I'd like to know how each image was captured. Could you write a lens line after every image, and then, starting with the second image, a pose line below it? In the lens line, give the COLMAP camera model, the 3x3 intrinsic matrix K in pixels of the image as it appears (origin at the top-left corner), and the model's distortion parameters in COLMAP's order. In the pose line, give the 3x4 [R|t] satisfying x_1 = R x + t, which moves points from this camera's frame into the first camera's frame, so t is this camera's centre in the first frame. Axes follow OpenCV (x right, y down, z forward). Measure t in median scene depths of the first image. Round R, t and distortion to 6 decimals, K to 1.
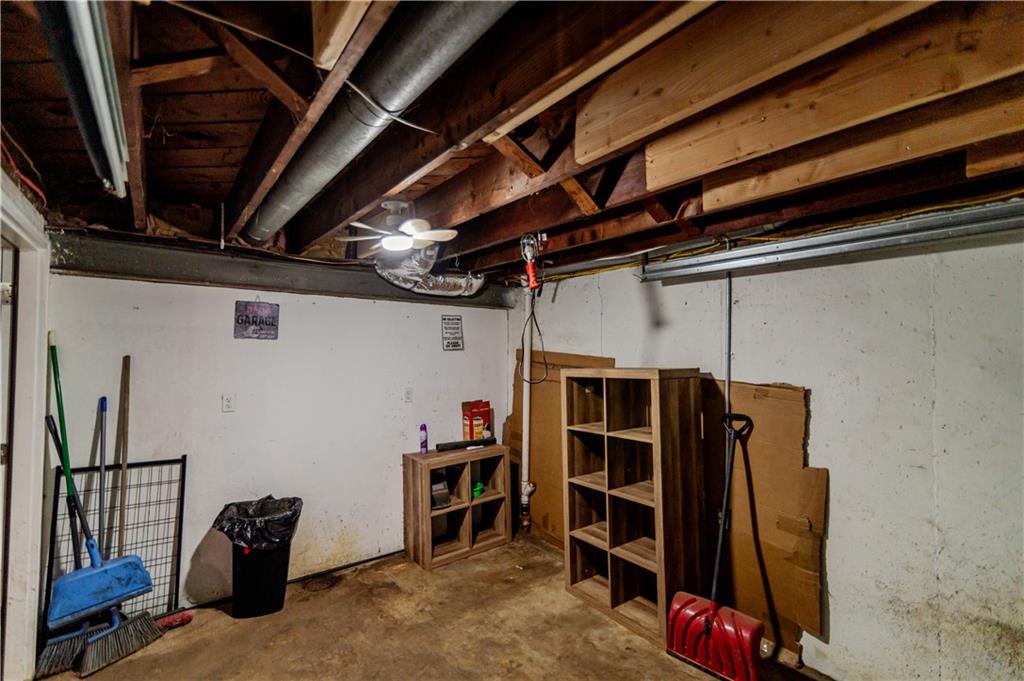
lens RADIAL K [[461.3, 0, 512.0], [0, 461.3, 340.5], [0, 0, 1]] dist [0.018074, -0.000145]
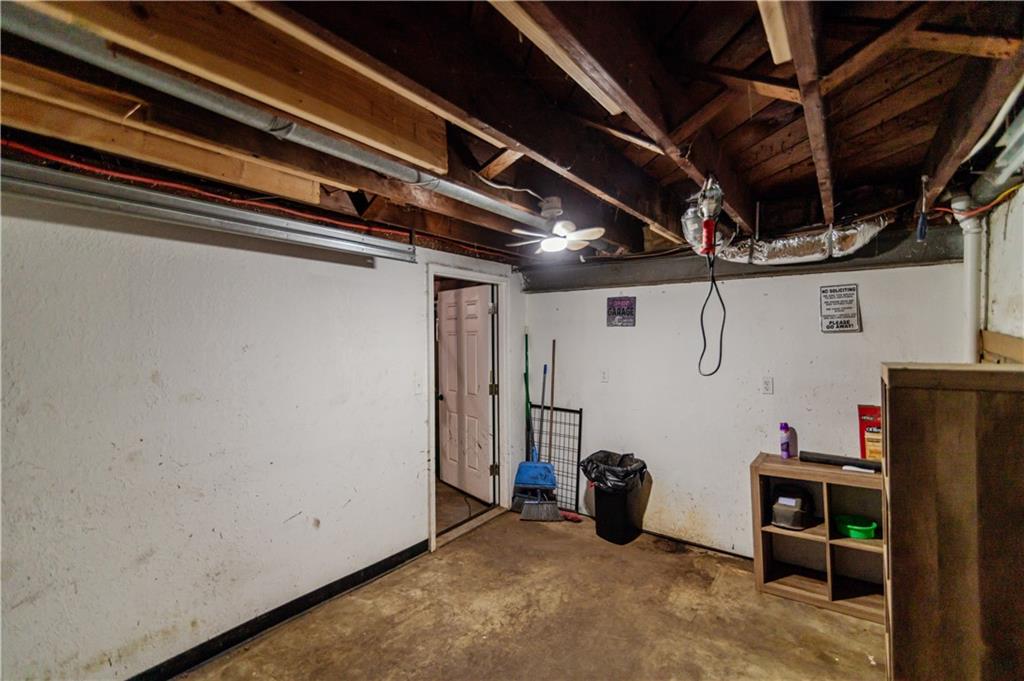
lens RADIAL K [[461.3, 0, 512.0], [0, 461.3, 340.5], [0, 0, 1]] dist [0.018074, -0.000145]
pose [[0.282319, 0.002716, -0.959317, 0.561407], [0.032687, 0.999388, 0.012449, 0.010010], [0.958764, -0.034872, 0.282057, 0.368106]]
